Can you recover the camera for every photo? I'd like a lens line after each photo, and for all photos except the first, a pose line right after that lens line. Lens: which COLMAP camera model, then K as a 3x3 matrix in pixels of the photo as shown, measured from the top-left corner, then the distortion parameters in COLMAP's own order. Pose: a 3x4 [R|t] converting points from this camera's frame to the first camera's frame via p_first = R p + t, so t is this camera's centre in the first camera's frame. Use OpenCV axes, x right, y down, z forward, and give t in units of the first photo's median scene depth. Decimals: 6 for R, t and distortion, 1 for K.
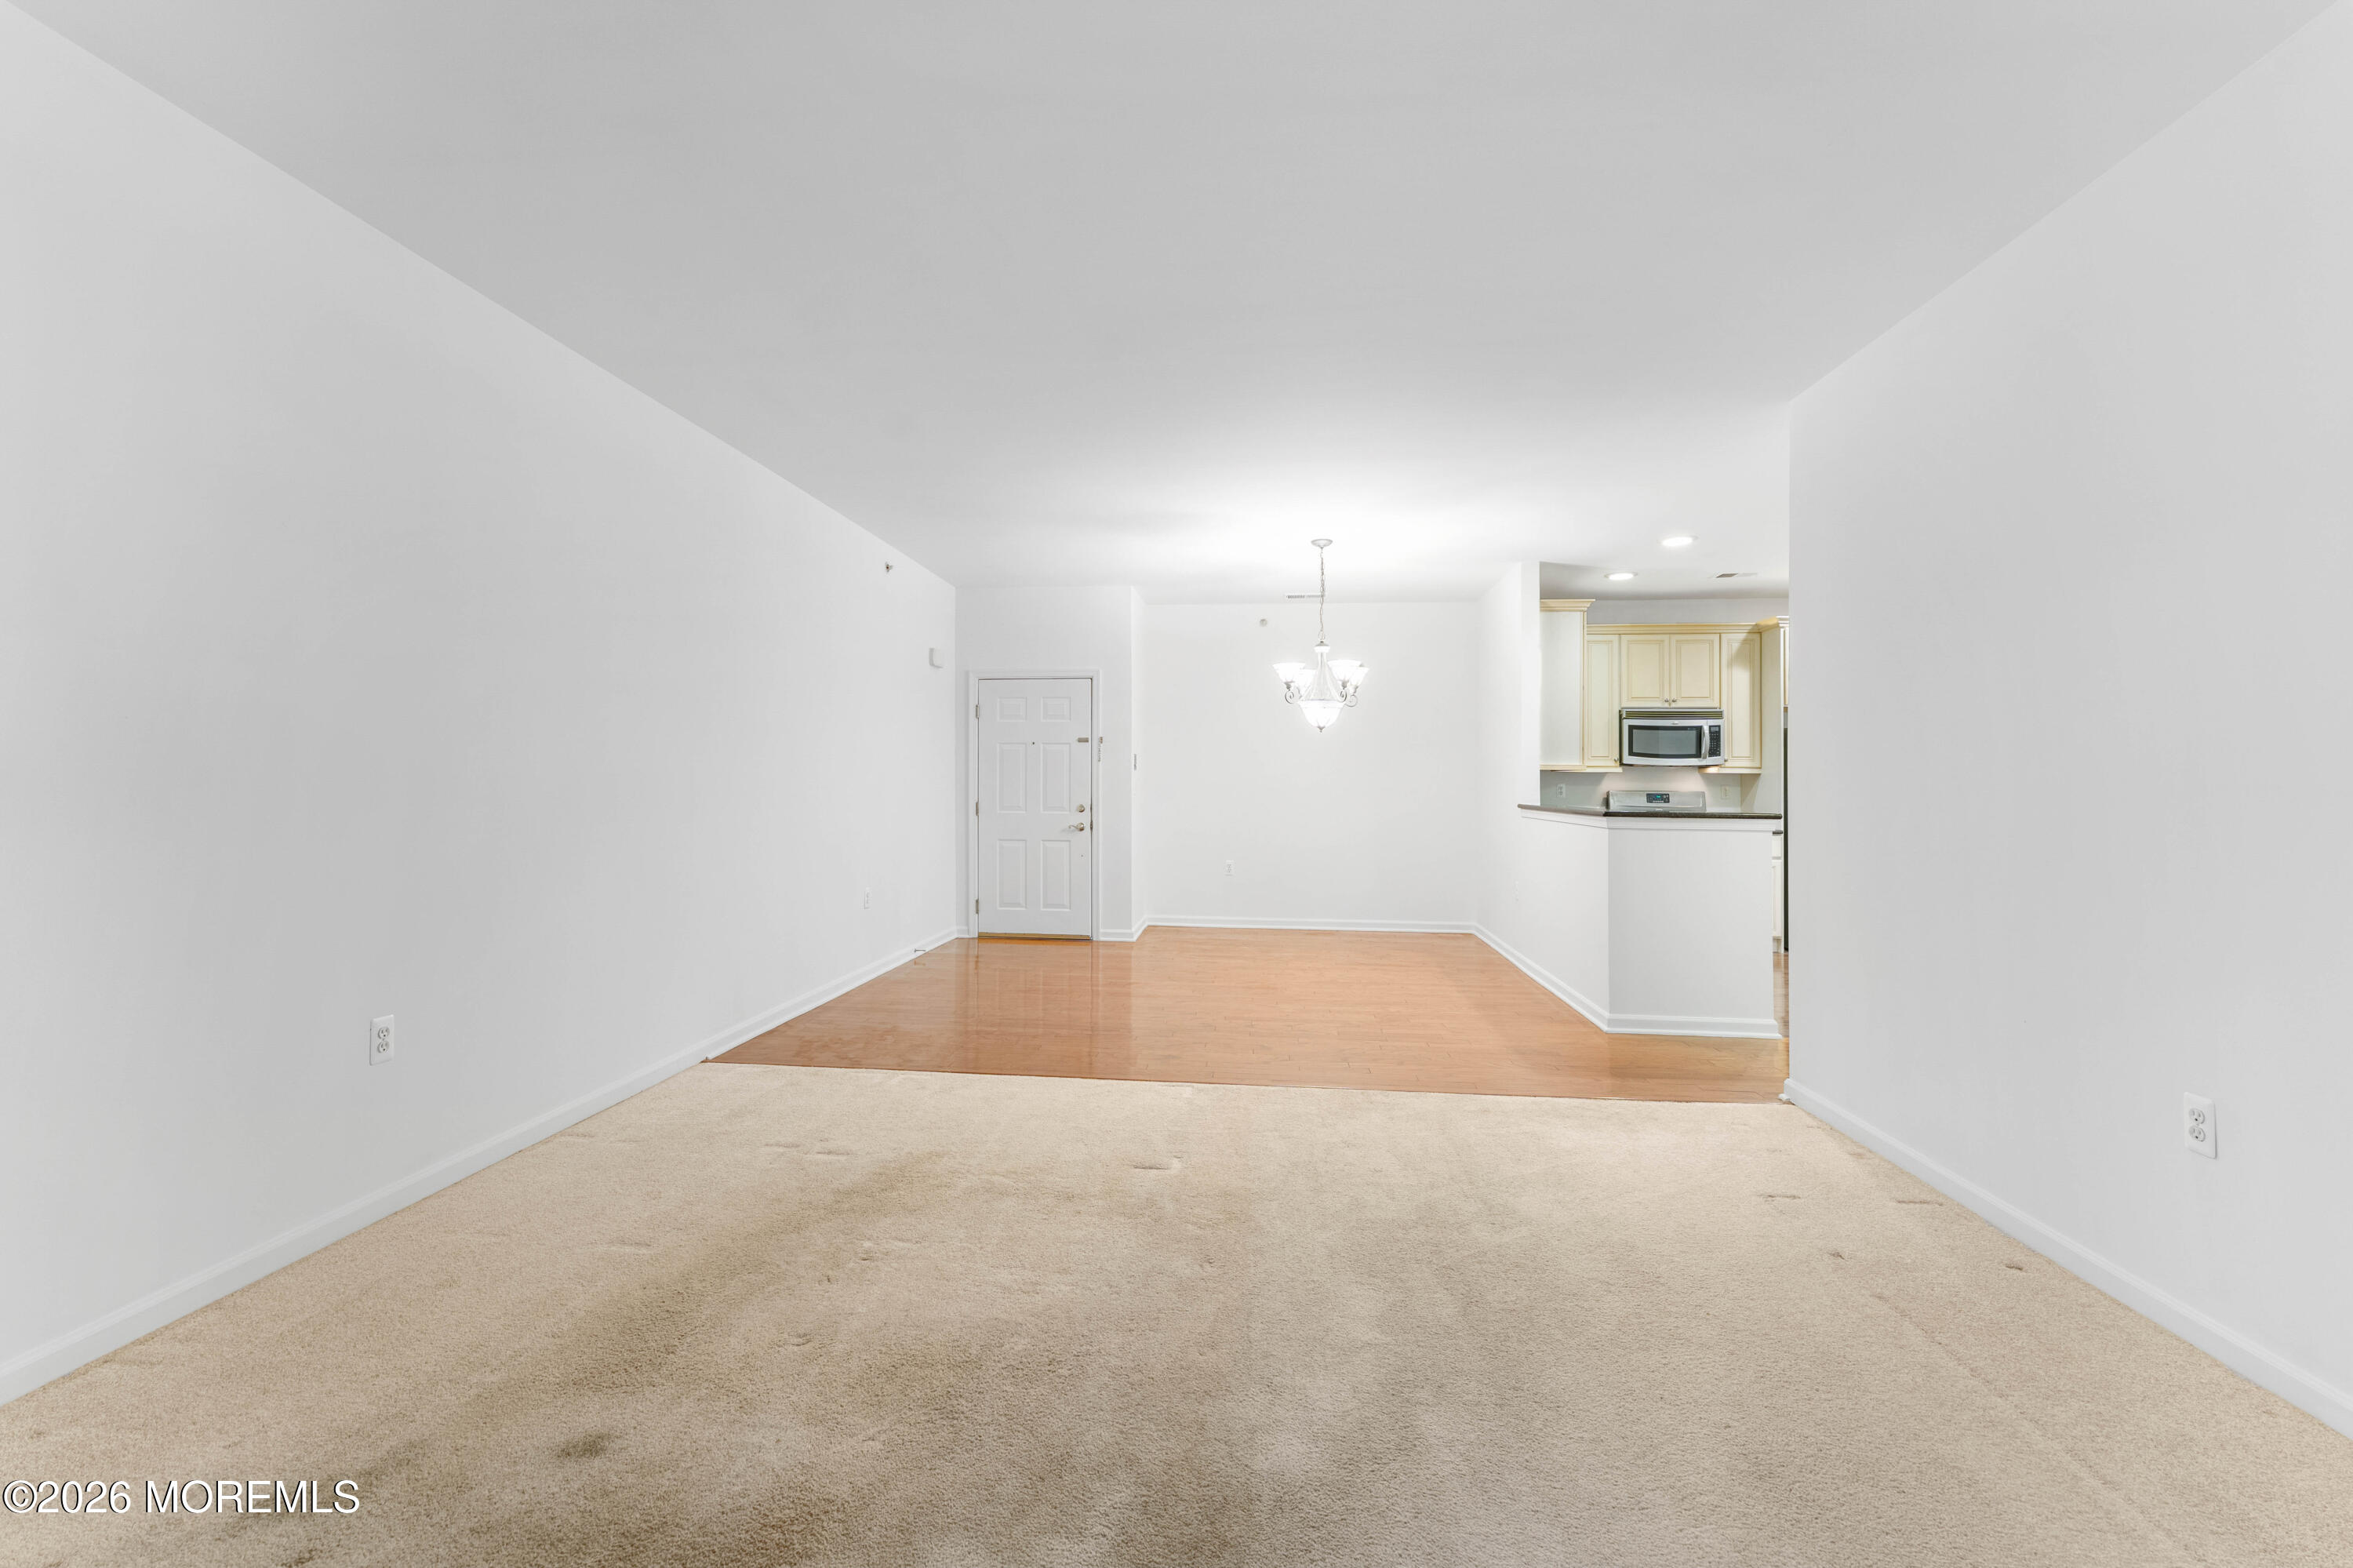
lens RADIAL K [[1022.5, 0, 1183.2], [0, 1022.5, 752.7], [0, 0, 1]] dist [-0.000308, -0.000071]
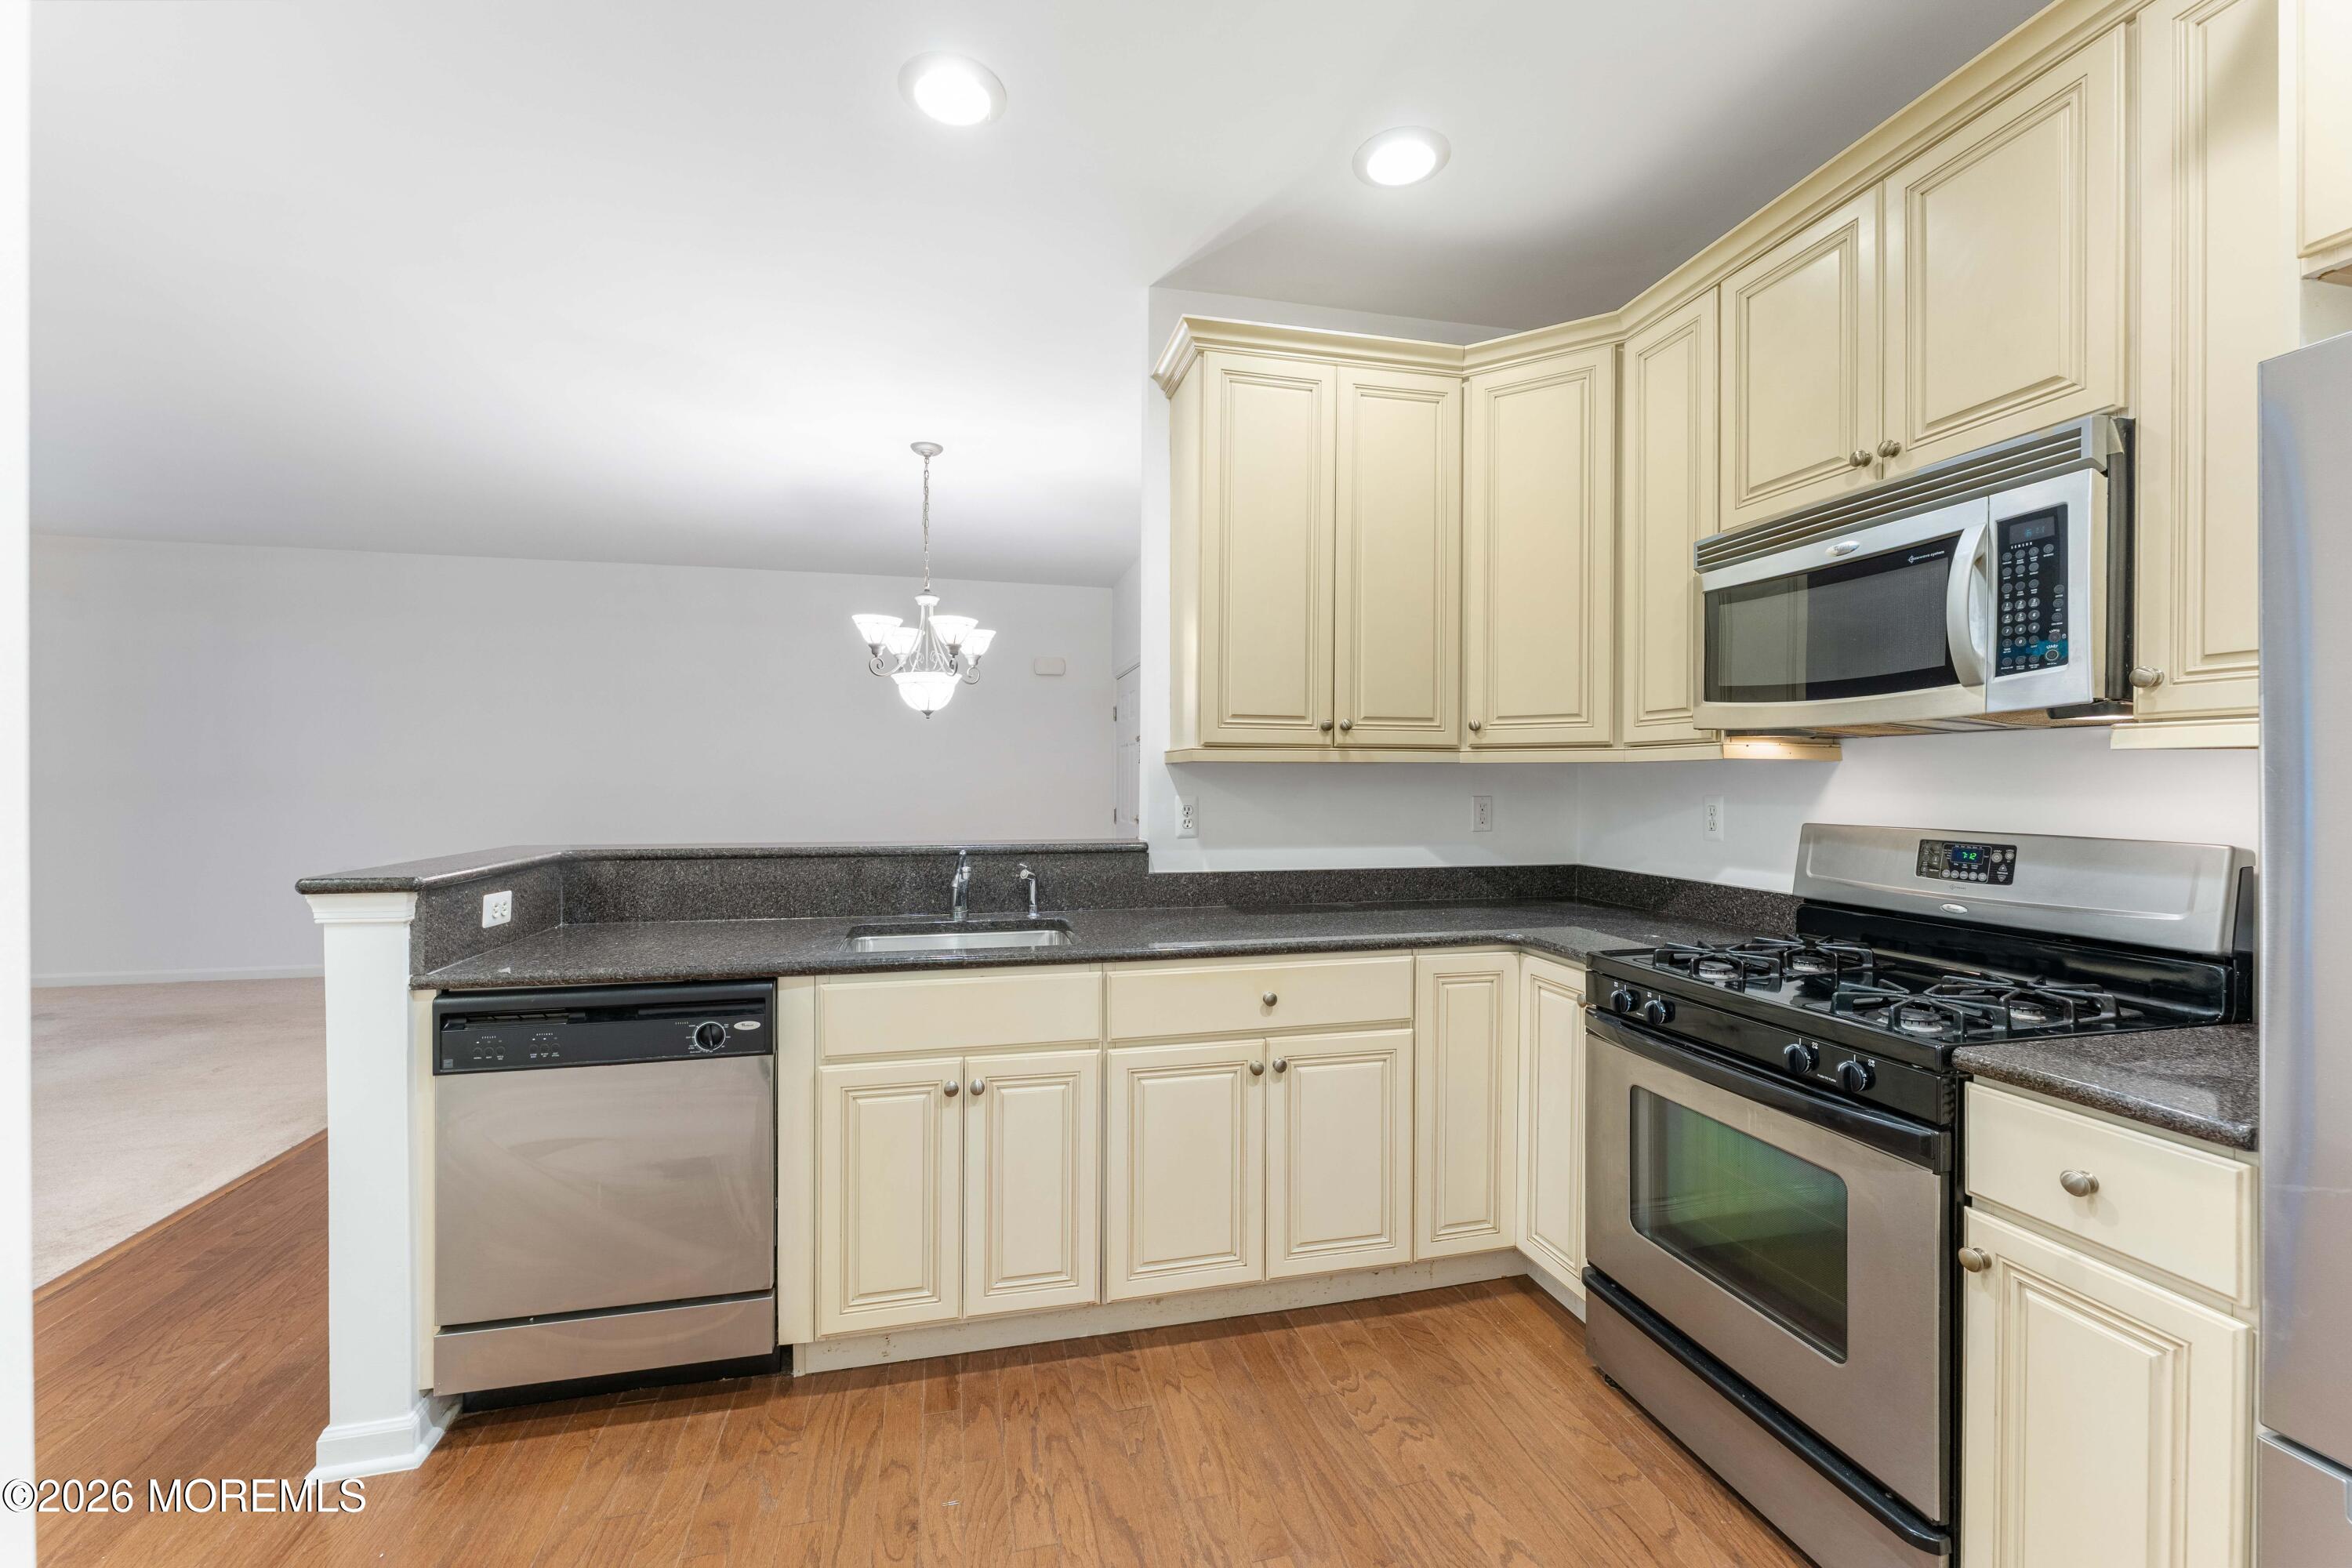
lens RADIAL K [[943.1, 0, 1174.2], [0, 943.1, 780.3], [0, 0, 1]] dist [0.000382, -0.000313]
pose [[0.292893, -0.006389, -0.956124, 0.643619], [0.025691, 0.999669, 0.001190, 0.021045], [0.955800, -0.024912, 0.292960, 0.779205]]
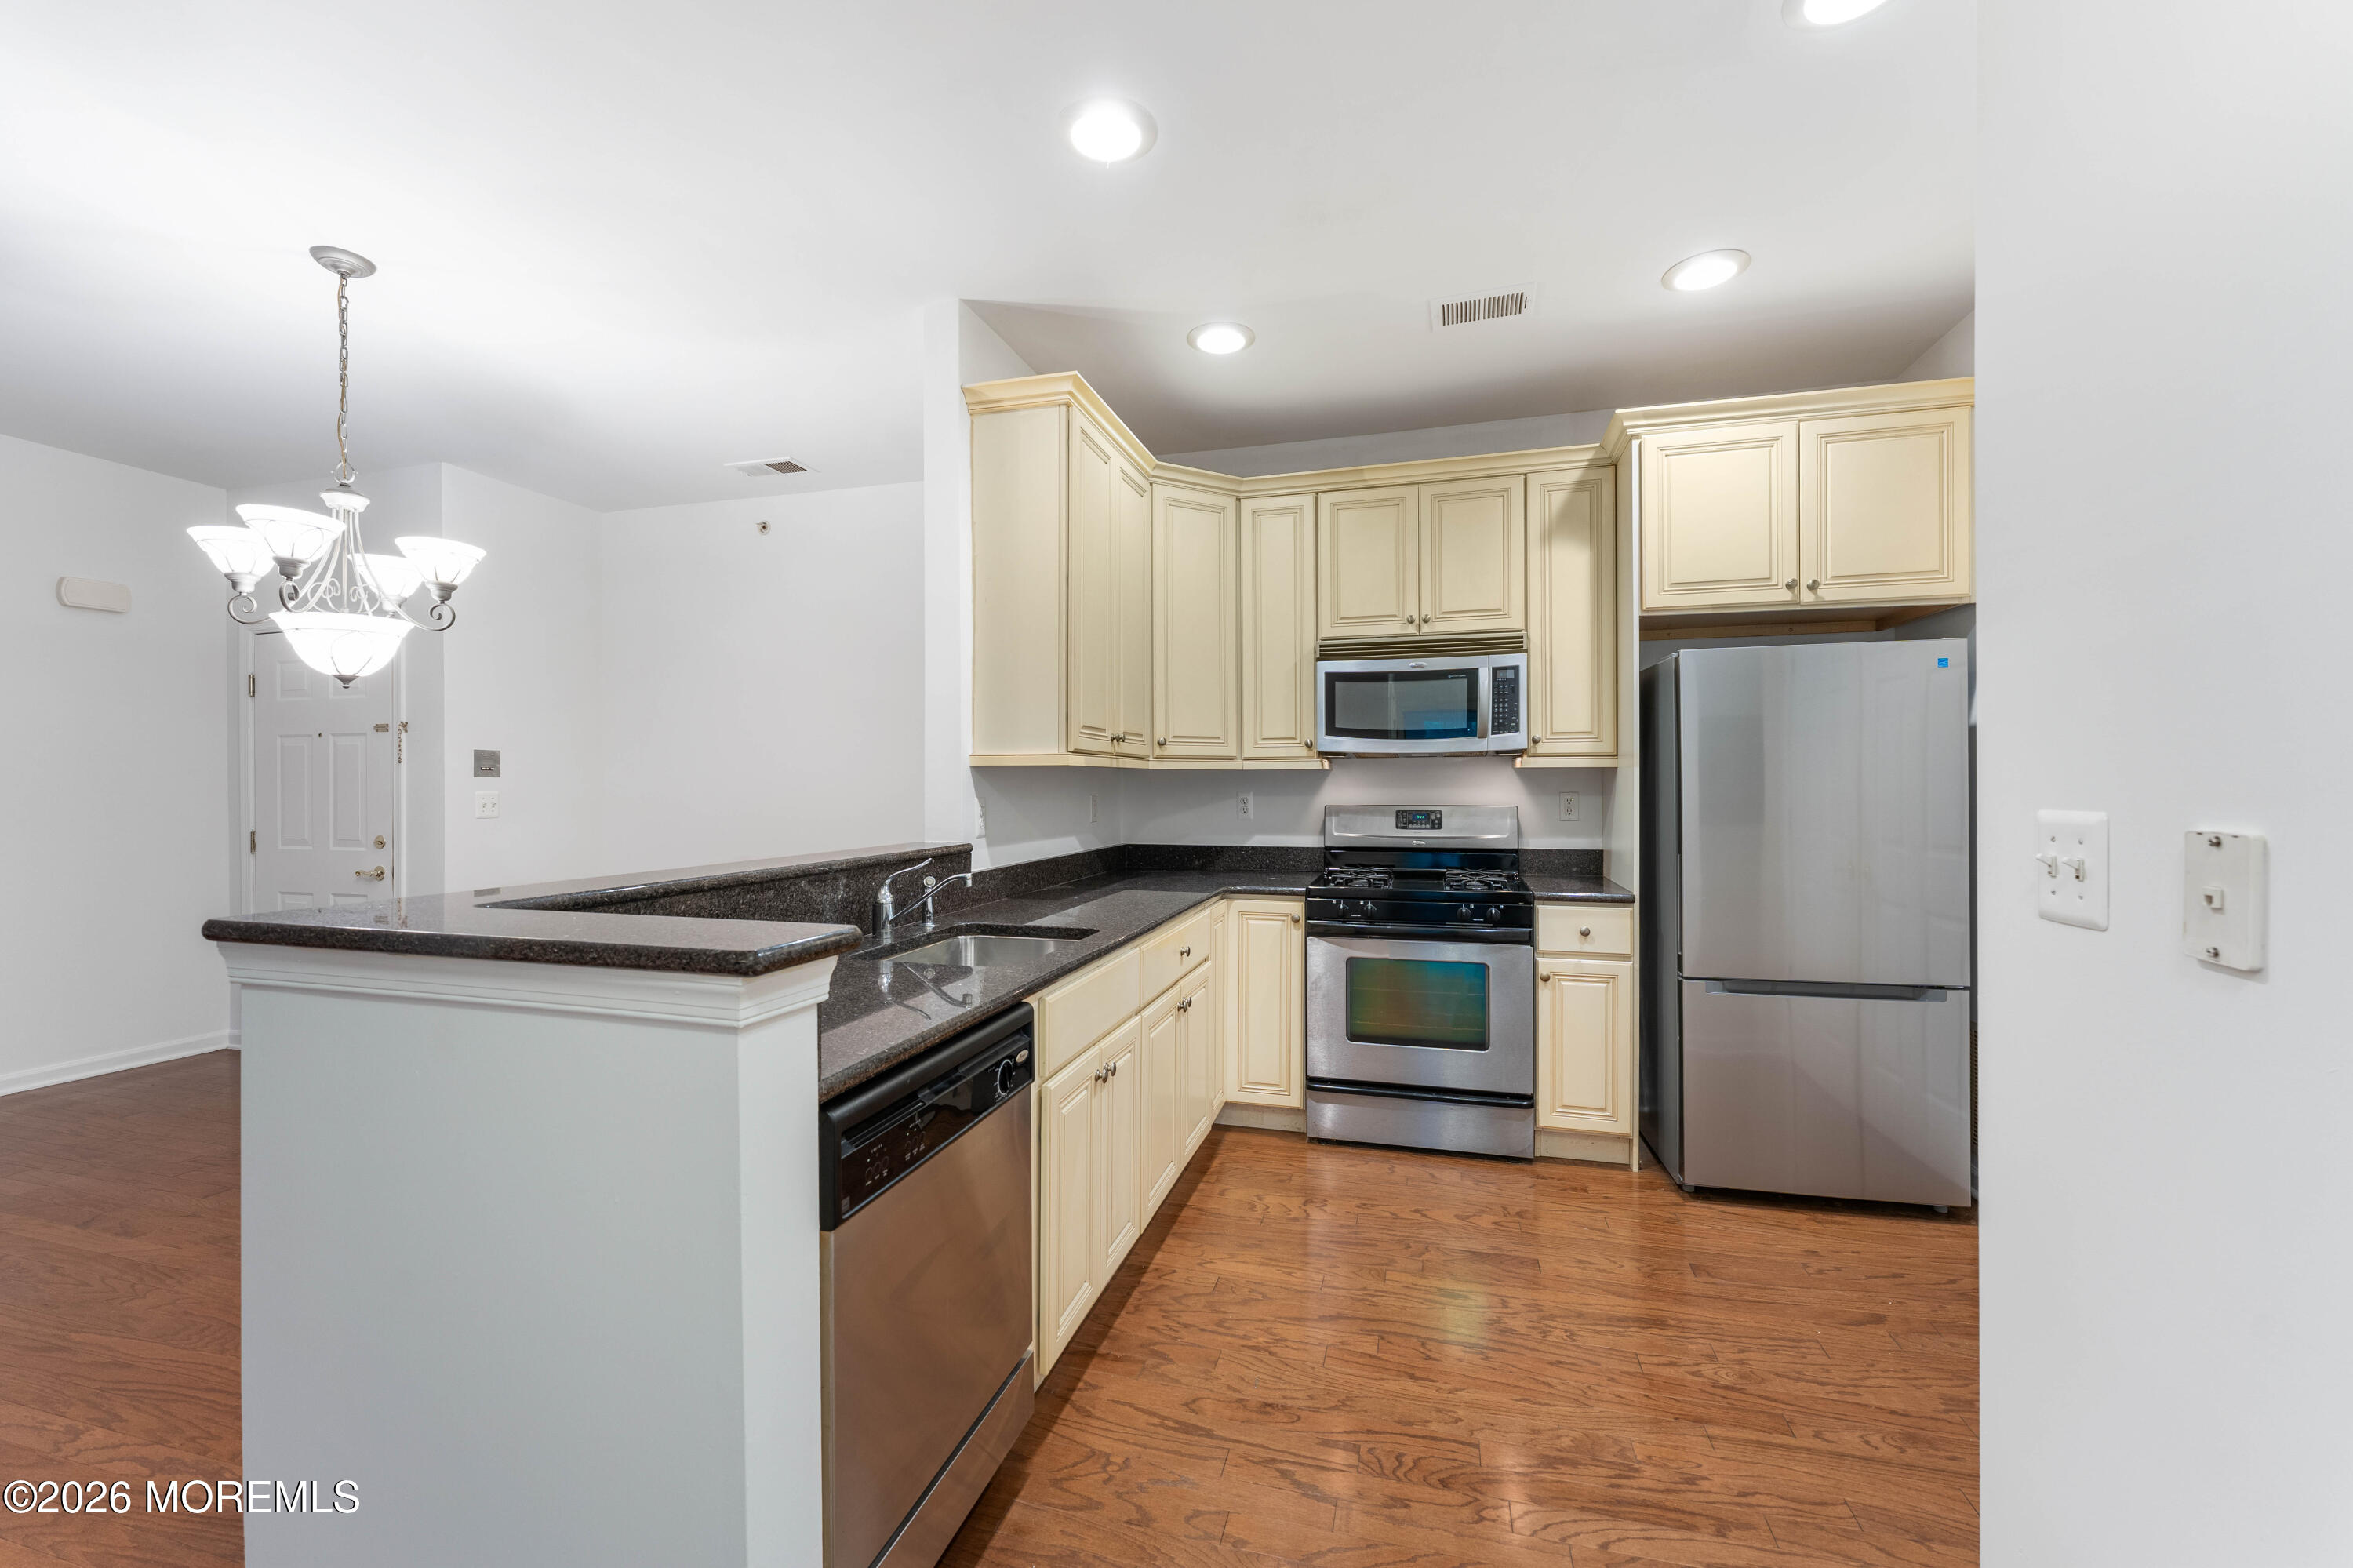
lens RADIAL K [[943.5, 0, 1174.7], [0, 943.5, 780.3], [0, 0, 1]] dist [0.000382, -0.000313]
pose [[0.978958, -0.011946, -0.203714, 0.456119], [0.016219, 0.999682, 0.019319, 0.014780], [0.203418, -0.022217, 0.978840, 0.537904]]
